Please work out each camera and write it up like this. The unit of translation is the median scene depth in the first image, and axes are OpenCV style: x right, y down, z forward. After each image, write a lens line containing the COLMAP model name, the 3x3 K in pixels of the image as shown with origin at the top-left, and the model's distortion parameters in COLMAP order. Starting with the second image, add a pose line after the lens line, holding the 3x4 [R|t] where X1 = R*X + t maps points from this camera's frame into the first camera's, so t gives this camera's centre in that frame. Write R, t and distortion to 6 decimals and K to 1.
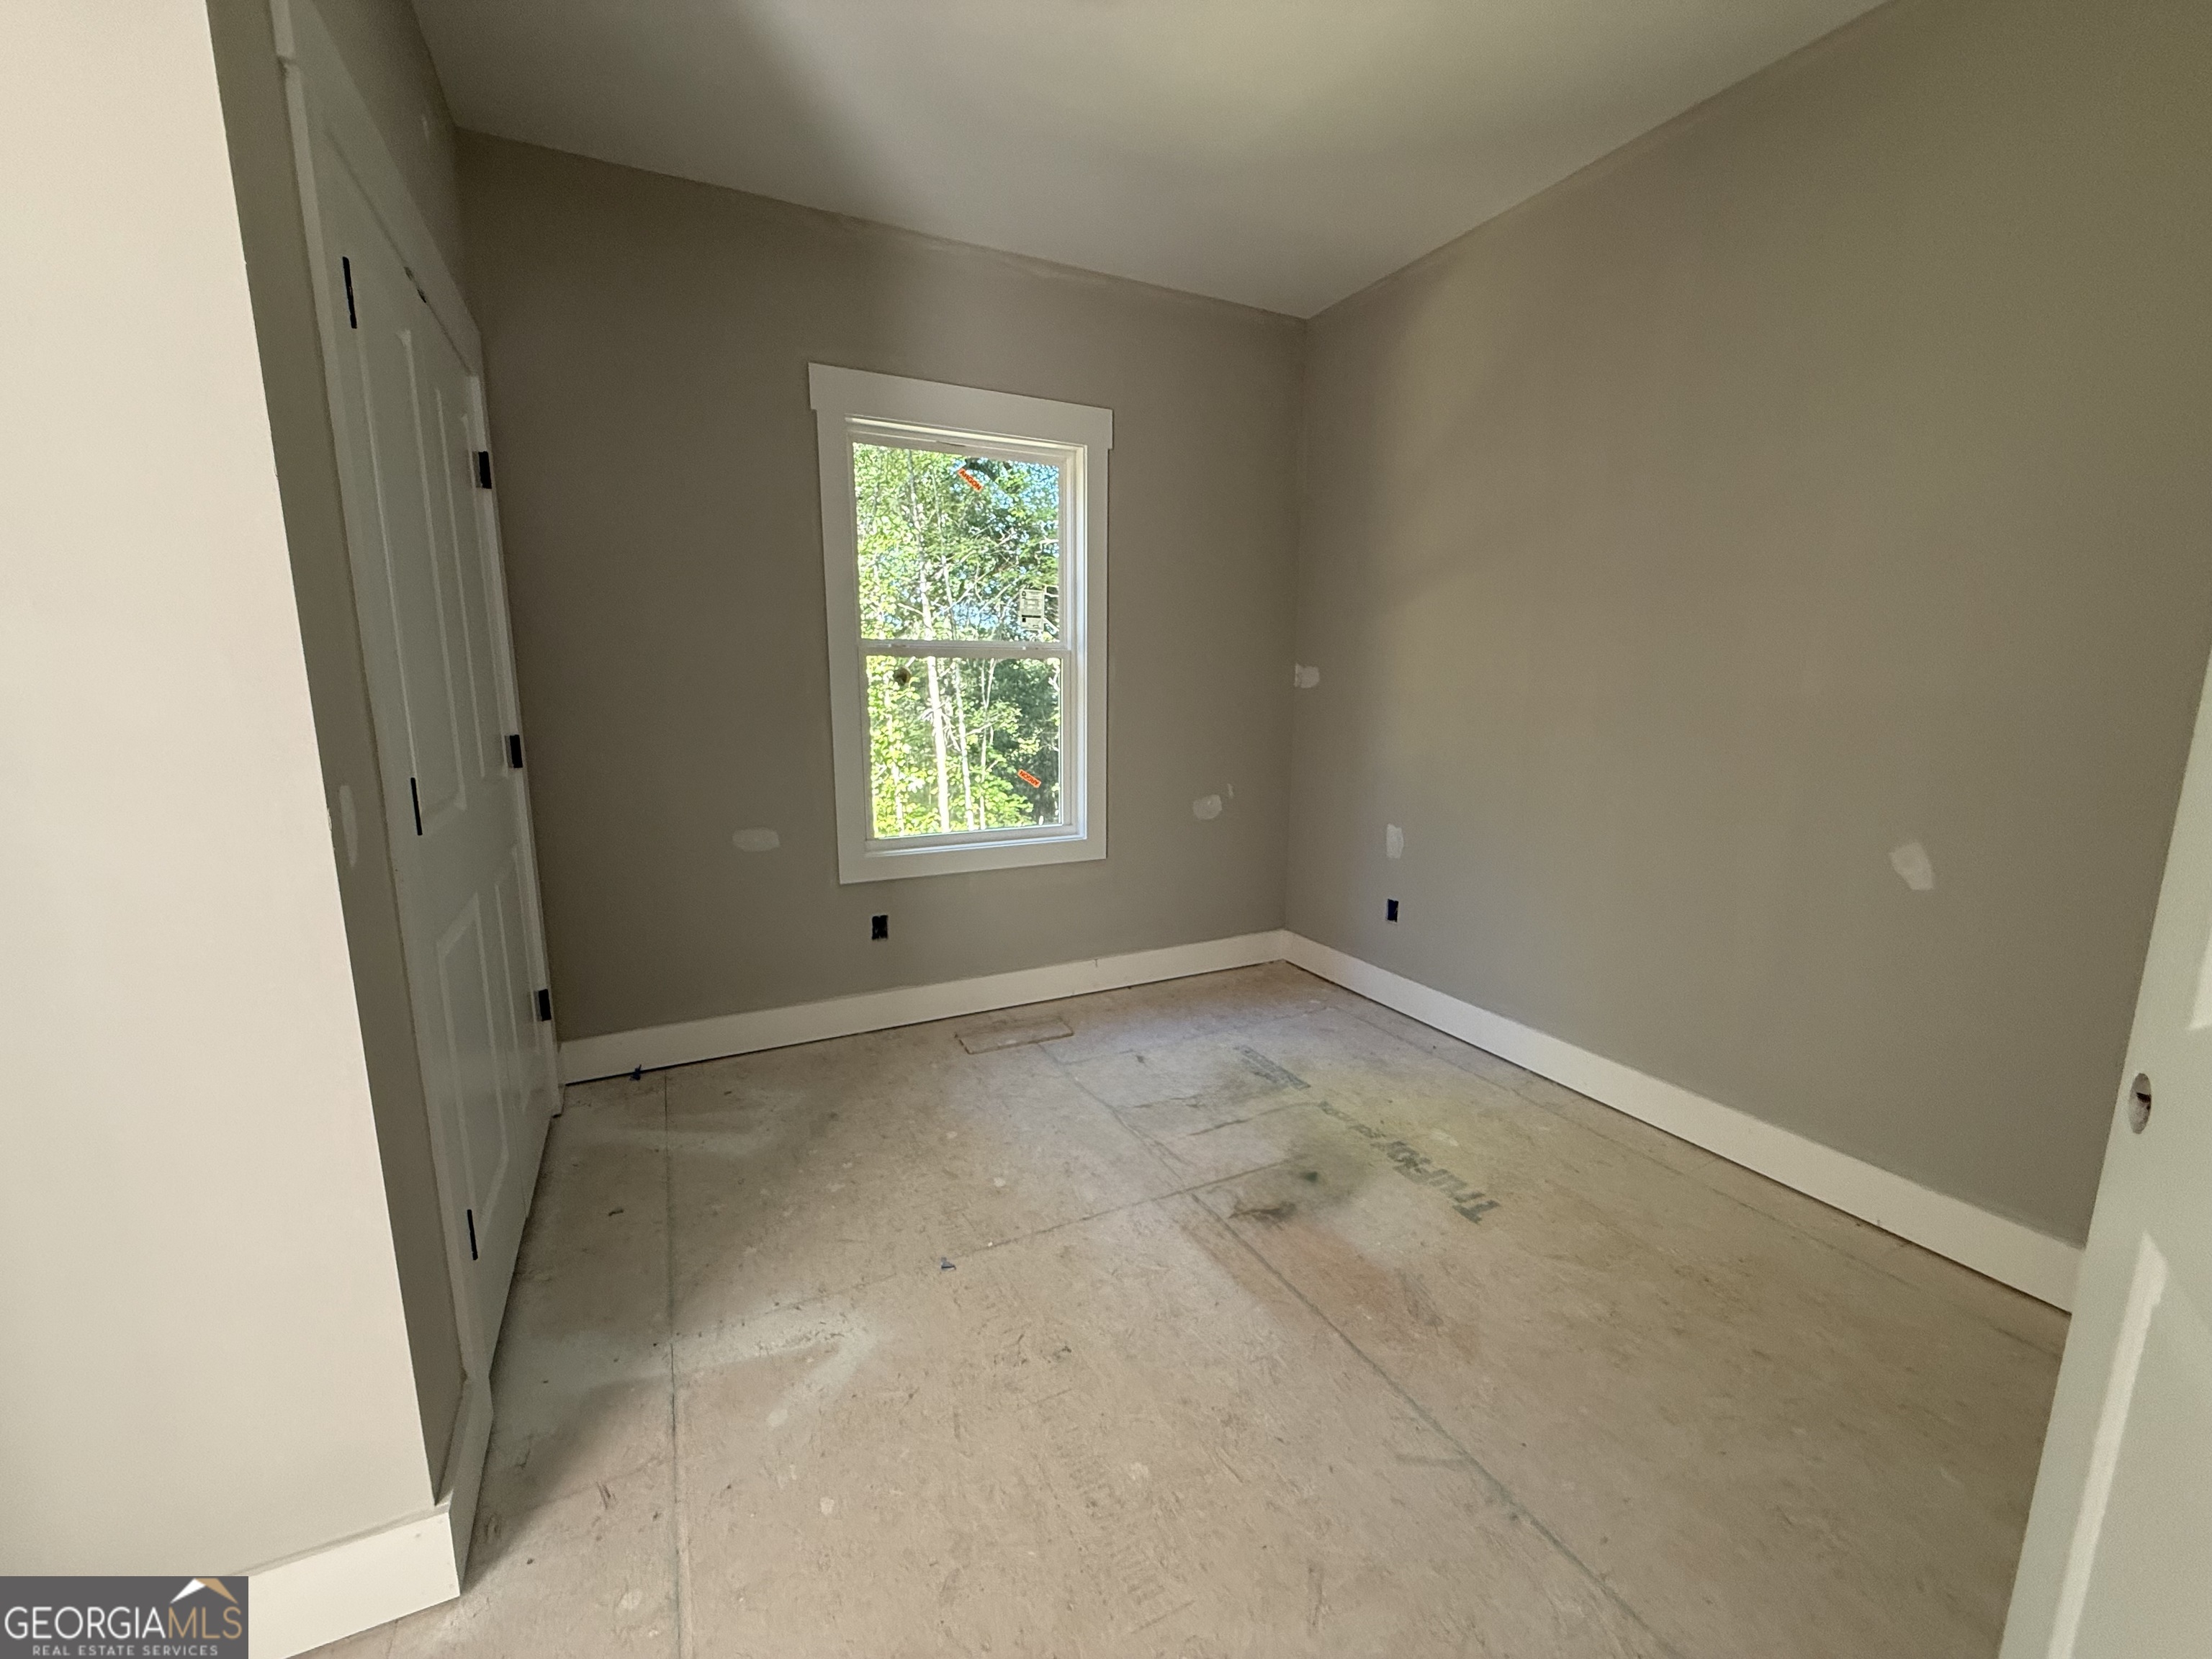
lens RADIAL K [[880.6, 0, 1102.2], [0, 880.6, 835.0], [0, 0, 1]] dist [0.000194, 0.000364]
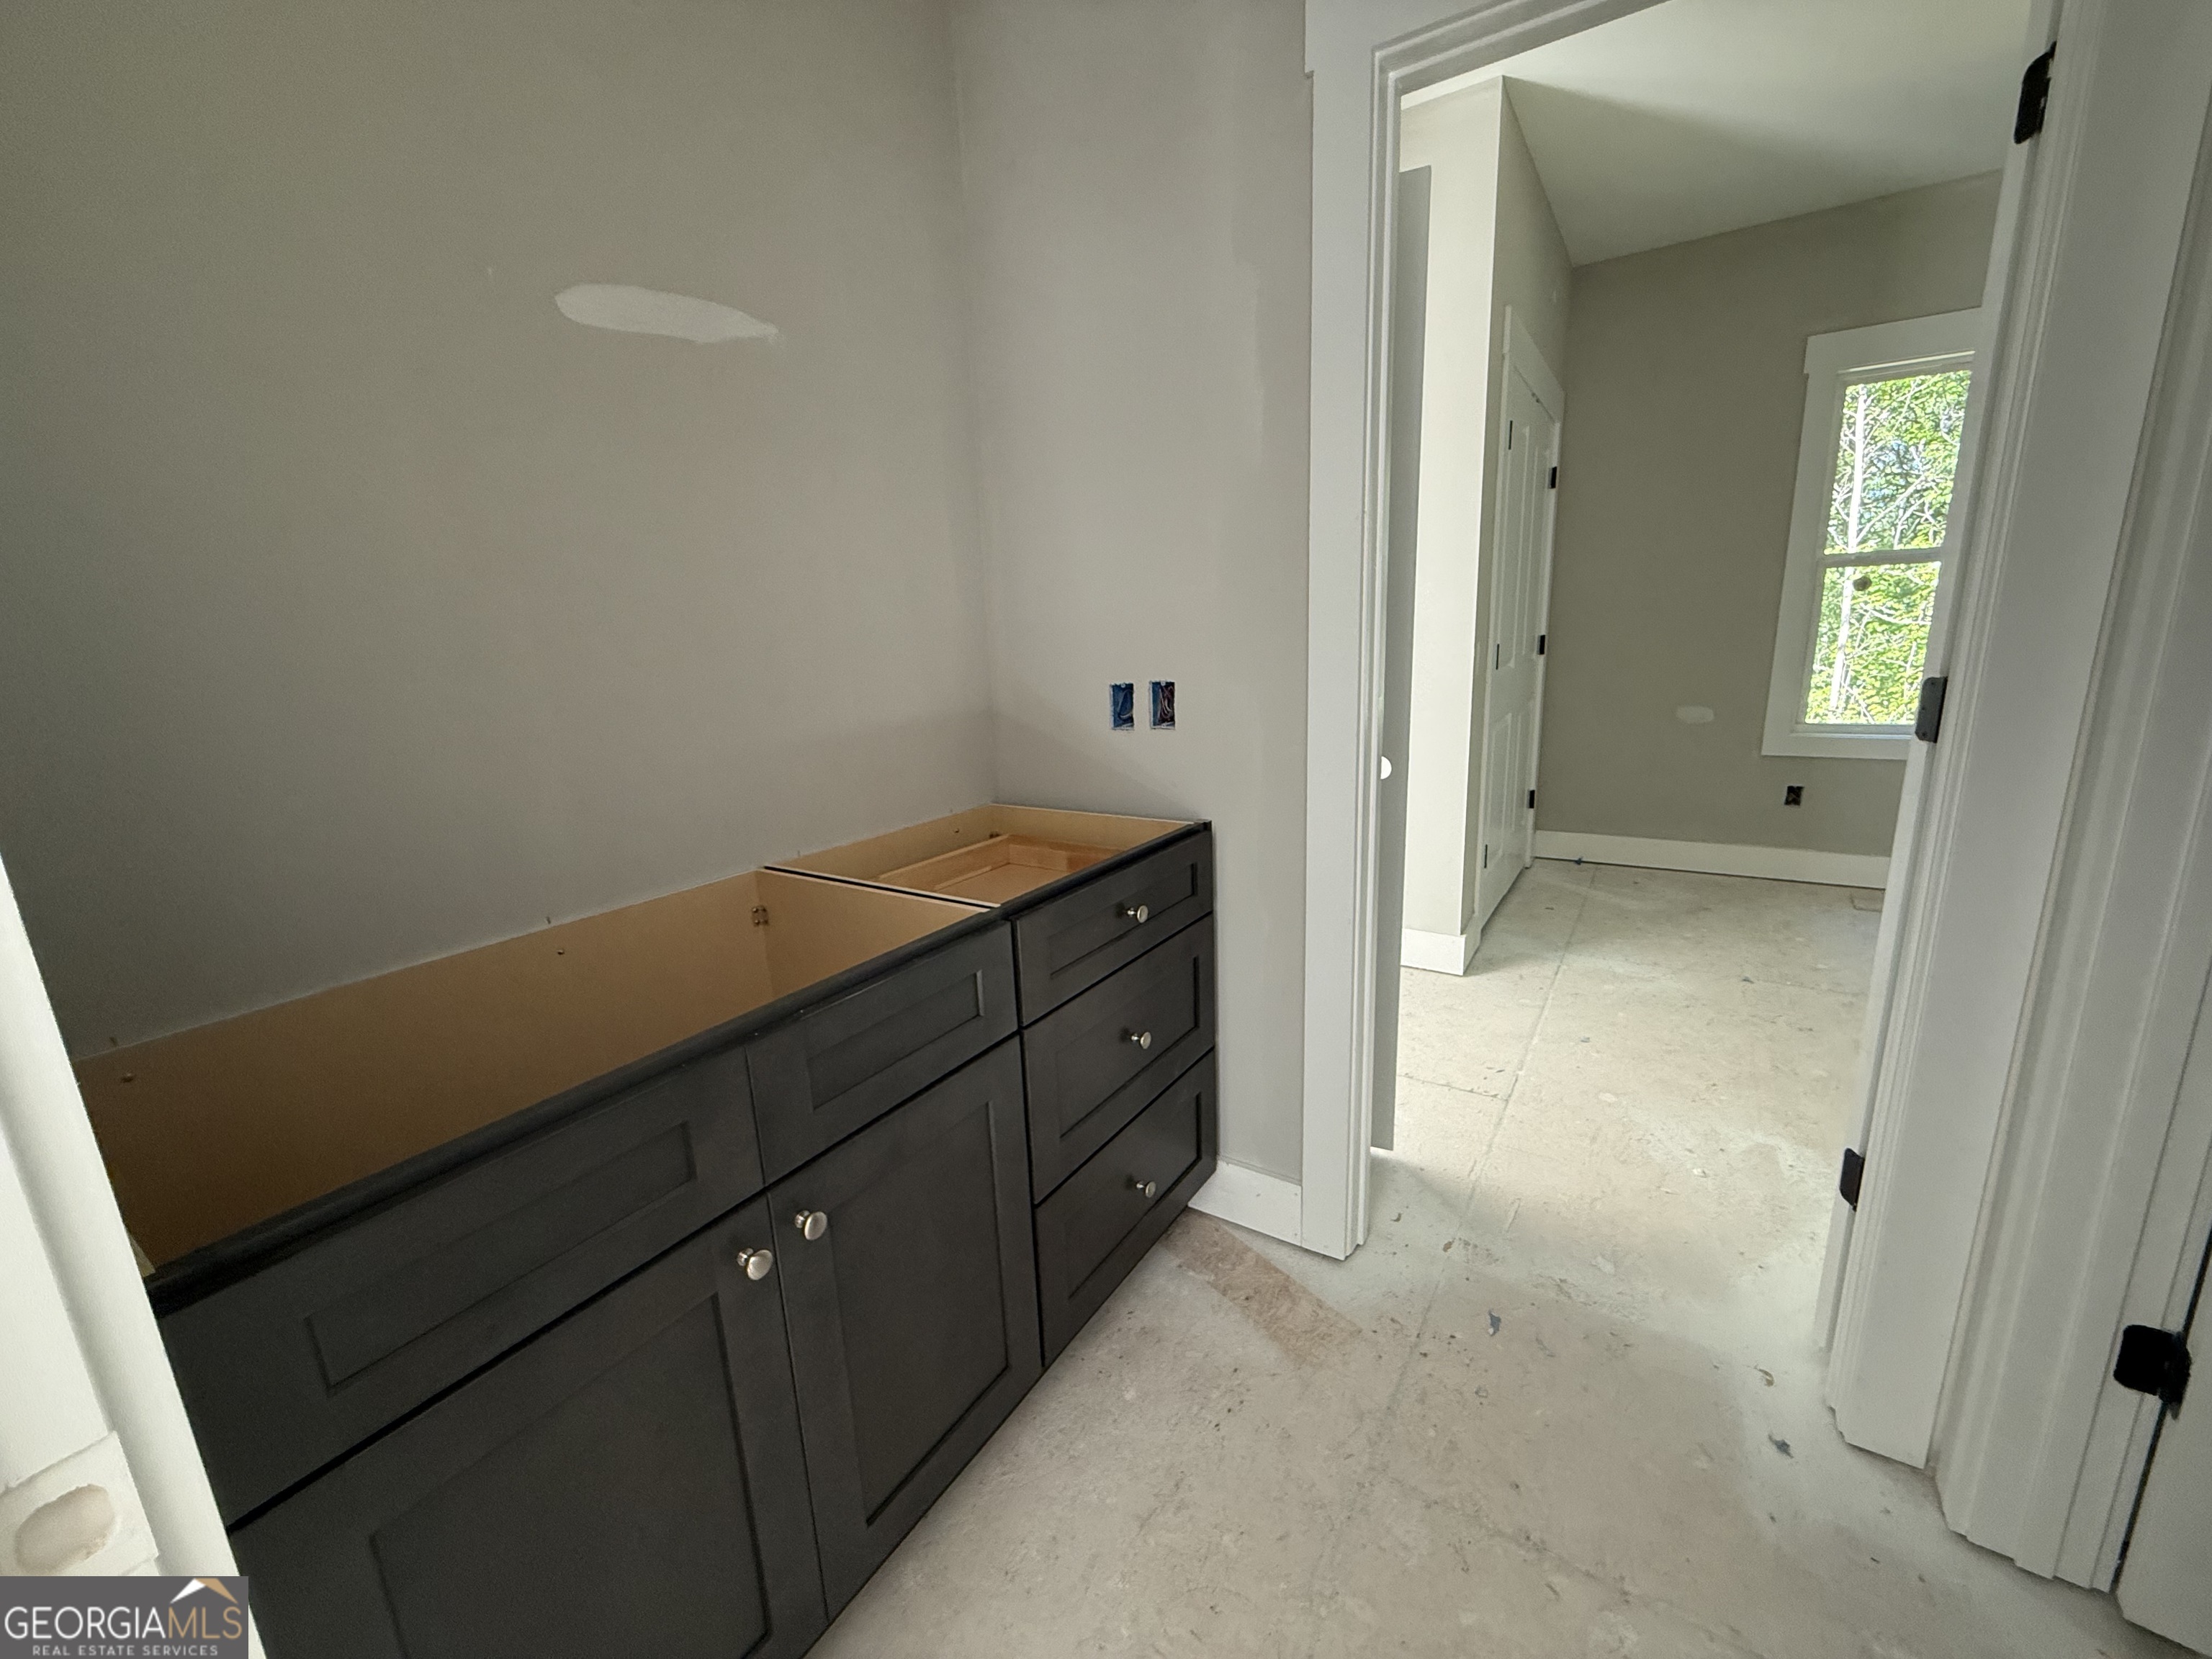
lens RADIAL K [[880.6, 0, 1102.8], [0, 880.6, 831.7], [0, 0, 1]] dist [0.000194, 0.000364]
pose [[0.504277, 0.168951, -0.846853, 0.385760], [-0.105628, 0.985378, 0.133688, 0.115943], [0.857057, 0.022036, 0.514749, -0.562522]]
